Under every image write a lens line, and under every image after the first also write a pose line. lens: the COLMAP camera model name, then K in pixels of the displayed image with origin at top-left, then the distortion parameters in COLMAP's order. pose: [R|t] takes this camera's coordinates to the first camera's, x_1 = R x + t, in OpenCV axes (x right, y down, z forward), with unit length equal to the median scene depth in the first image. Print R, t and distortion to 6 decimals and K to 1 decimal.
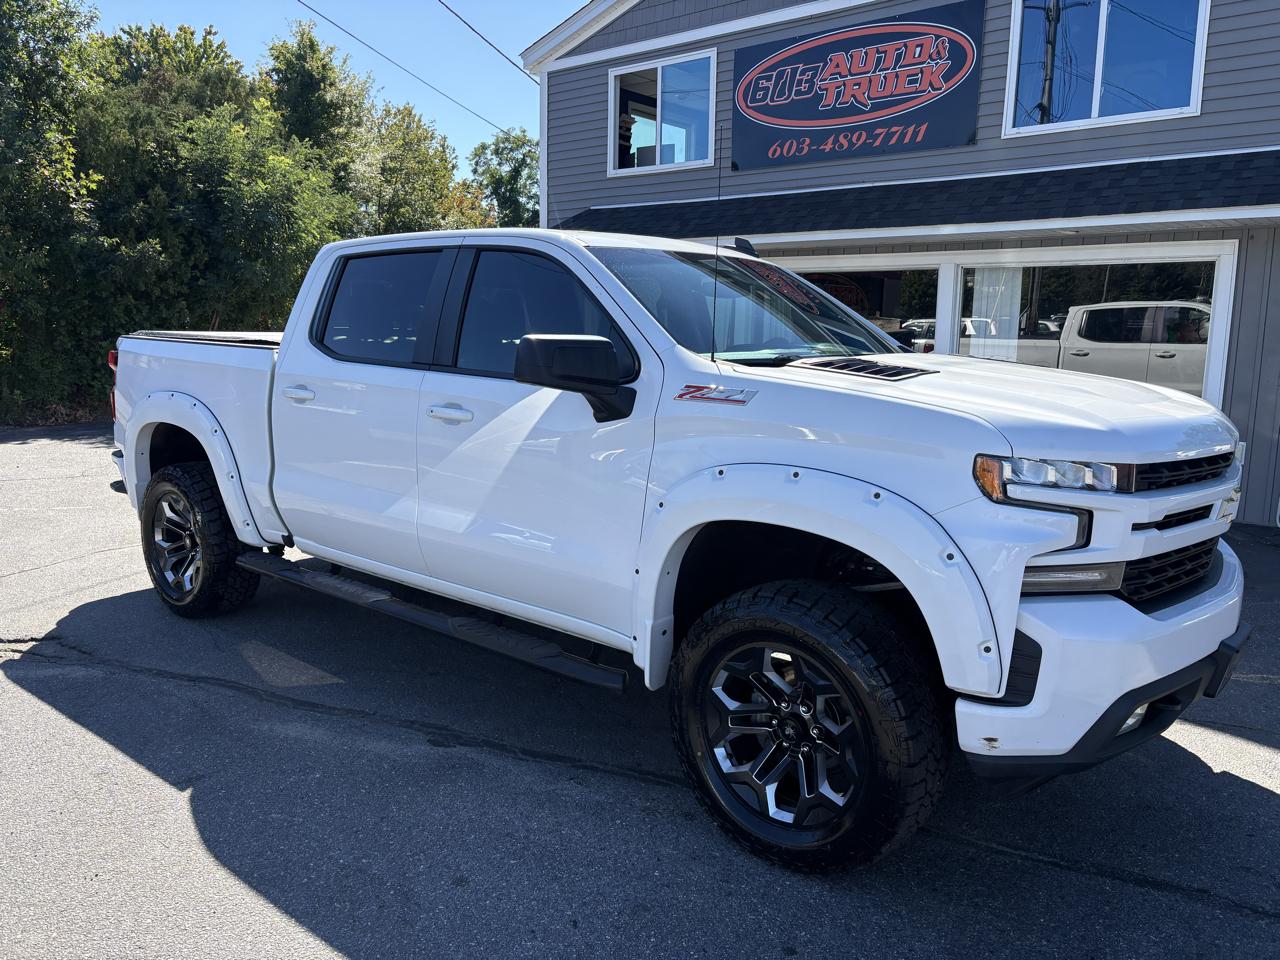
lens RADIAL K [[980.3, 0, 637.7], [0, 980.3, 474.3], [0, 0, 1]] dist [0.045498, -0.041039]
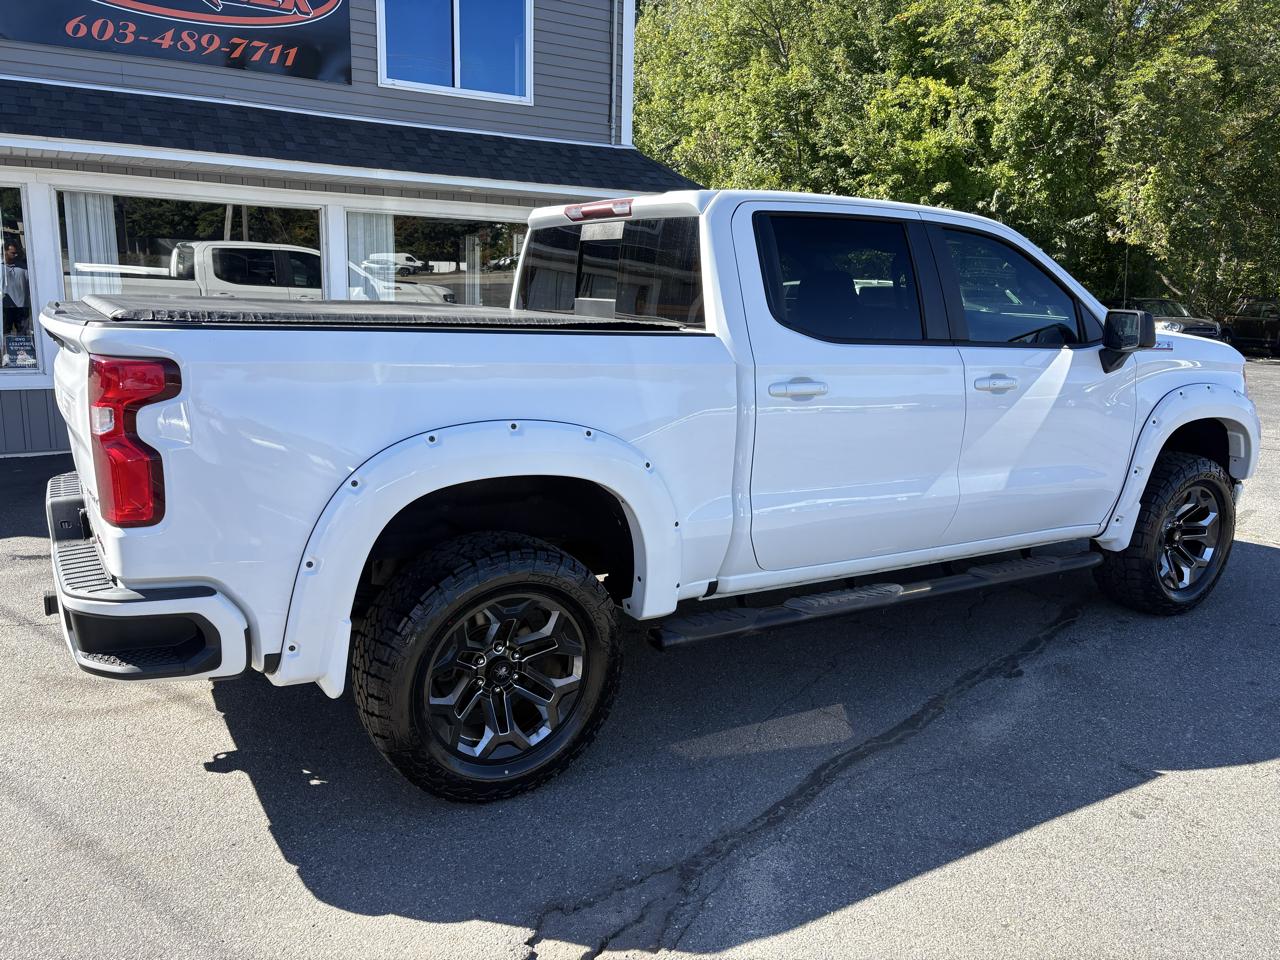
lens RADIAL K [[980.3, 0, 641.7], [0, 980.3, 475.9], [0, 0, 1]] dist [0.045498, -0.041039]
pose [[0.304289, -0.190654, 0.933305, -0.543567], [0.118556, 0.979728, 0.161484, -0.073535], [-0.945173, 0.061512, 0.320724, 0.417028]]
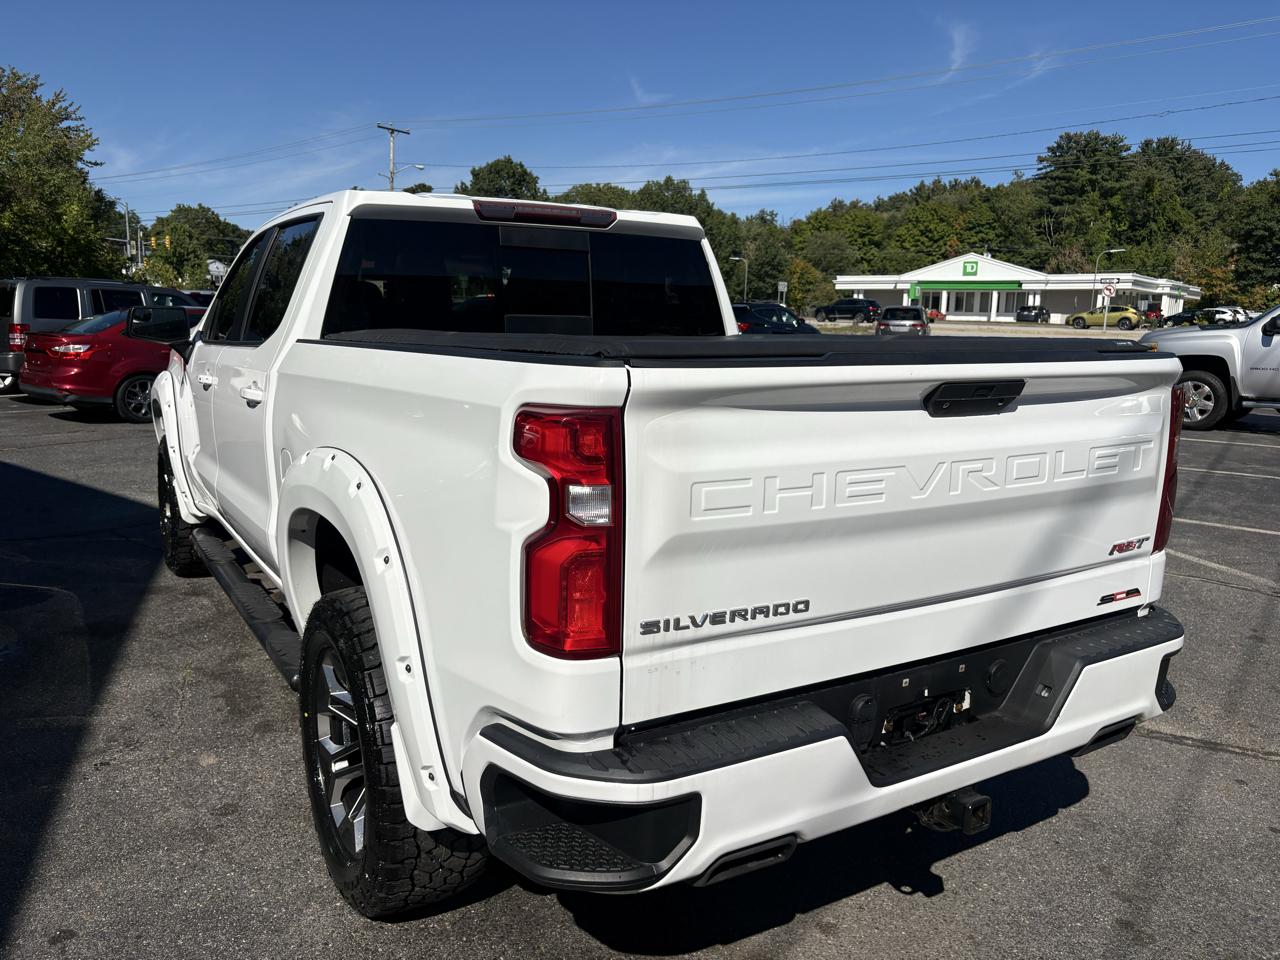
lens RADIAL K [[980.3, 0, 648.6], [0, 980.3, 488.1], [0, 0, 1]] dist [0.045498, -0.041039]
pose [[-0.954992, -0.080927, 0.285380, -0.273963], [0.013546, 0.949164, 0.314491, -0.139713], [-0.296323, 0.304202, -0.905347, 0.935898]]
